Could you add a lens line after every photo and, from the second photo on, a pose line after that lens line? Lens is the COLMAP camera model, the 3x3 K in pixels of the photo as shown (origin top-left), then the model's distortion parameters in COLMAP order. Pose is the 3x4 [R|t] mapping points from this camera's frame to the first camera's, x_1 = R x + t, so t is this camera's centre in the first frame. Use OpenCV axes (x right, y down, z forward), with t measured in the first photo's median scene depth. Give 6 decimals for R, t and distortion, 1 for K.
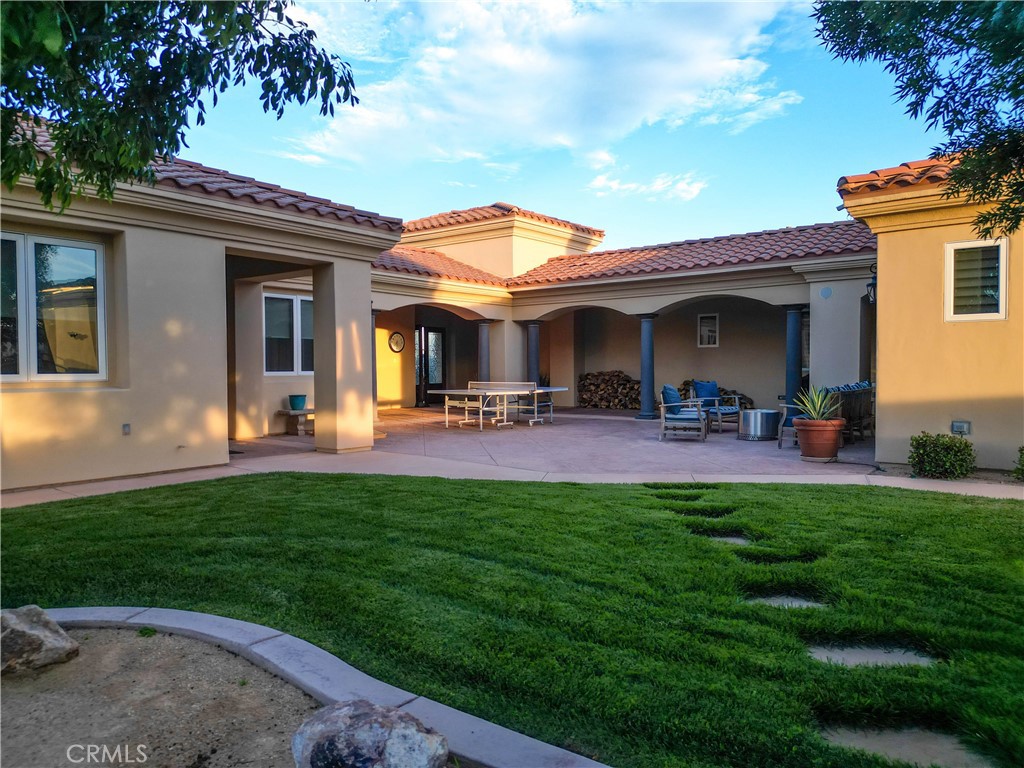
lens RADIAL K [[716.3, 0, 512.0], [0, 716.3, 384.0], [0, 0, 1]] dist [0.065542, -0.058678]
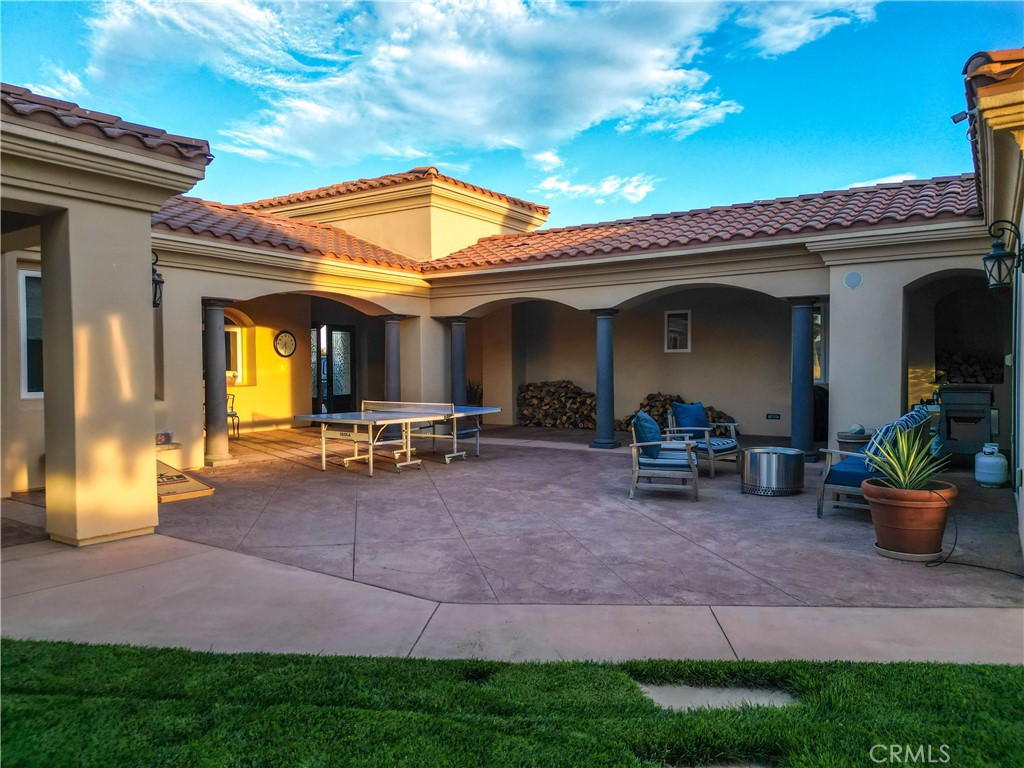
lens RADIAL K [[716.3, 0, 512.0], [0, 716.3, 384.0], [0, 0, 1]] dist [0.065542, -0.058678]
pose [[0.997276, -0.001518, 0.073748, 0.043025], [0.001378, 0.999997, 0.001957, -0.025126], [-0.073751, -0.001850, 0.997275, 0.314221]]
